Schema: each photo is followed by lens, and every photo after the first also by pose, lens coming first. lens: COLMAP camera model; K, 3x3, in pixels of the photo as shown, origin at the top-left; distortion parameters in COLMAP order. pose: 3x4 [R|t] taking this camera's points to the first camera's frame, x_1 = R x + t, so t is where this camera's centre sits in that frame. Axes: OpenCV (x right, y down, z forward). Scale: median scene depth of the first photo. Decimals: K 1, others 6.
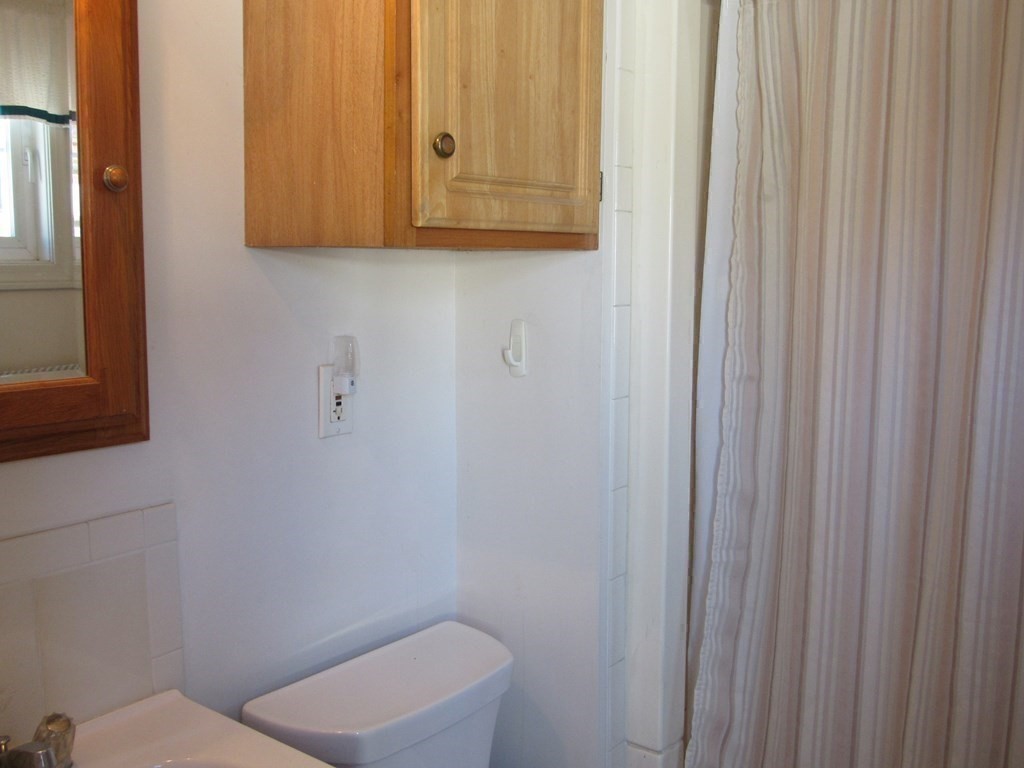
lens RADIAL K [[988.8, 0, 517.1], [0, 988.8, 384.6], [0, 0, 1]] dist [-0.046637, 0.011112]
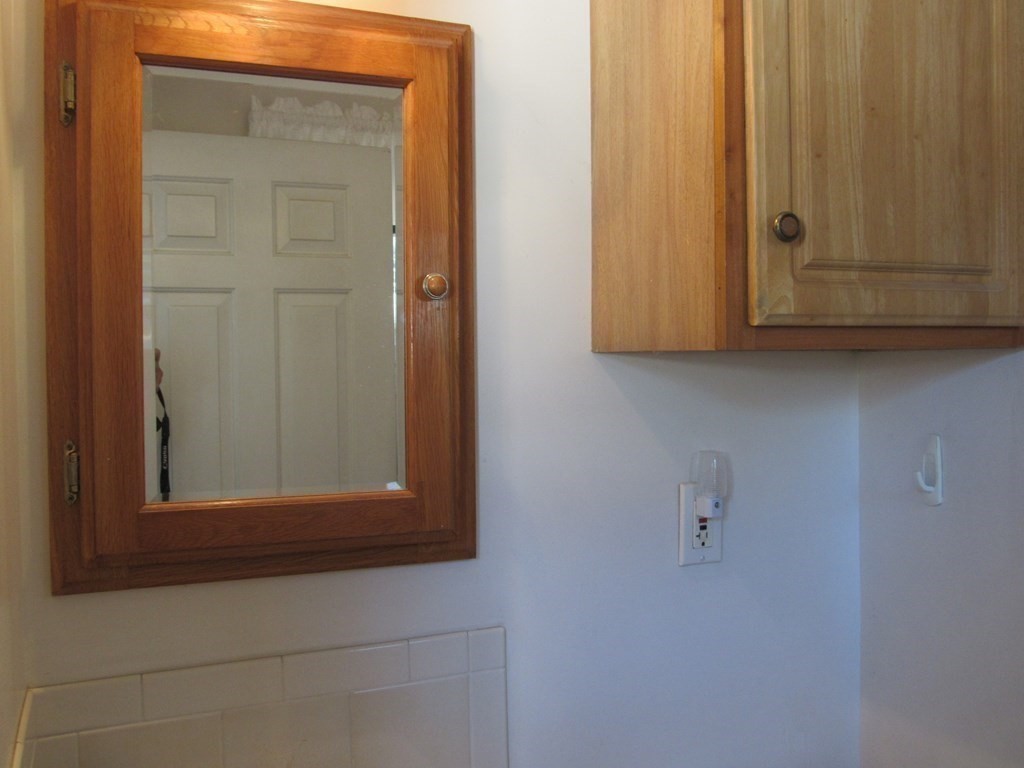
lens RADIAL K [[988.8, 0, 517.1], [0, 988.8, 384.6], [0, 0, 1]] dist [-0.046637, 0.011112]
pose [[0.876881, -0.006424, -0.480664, 0.118185], [-0.042353, 0.994990, -0.090564, -0.025345], [0.478838, 0.099772, 0.872215, 0.174540]]
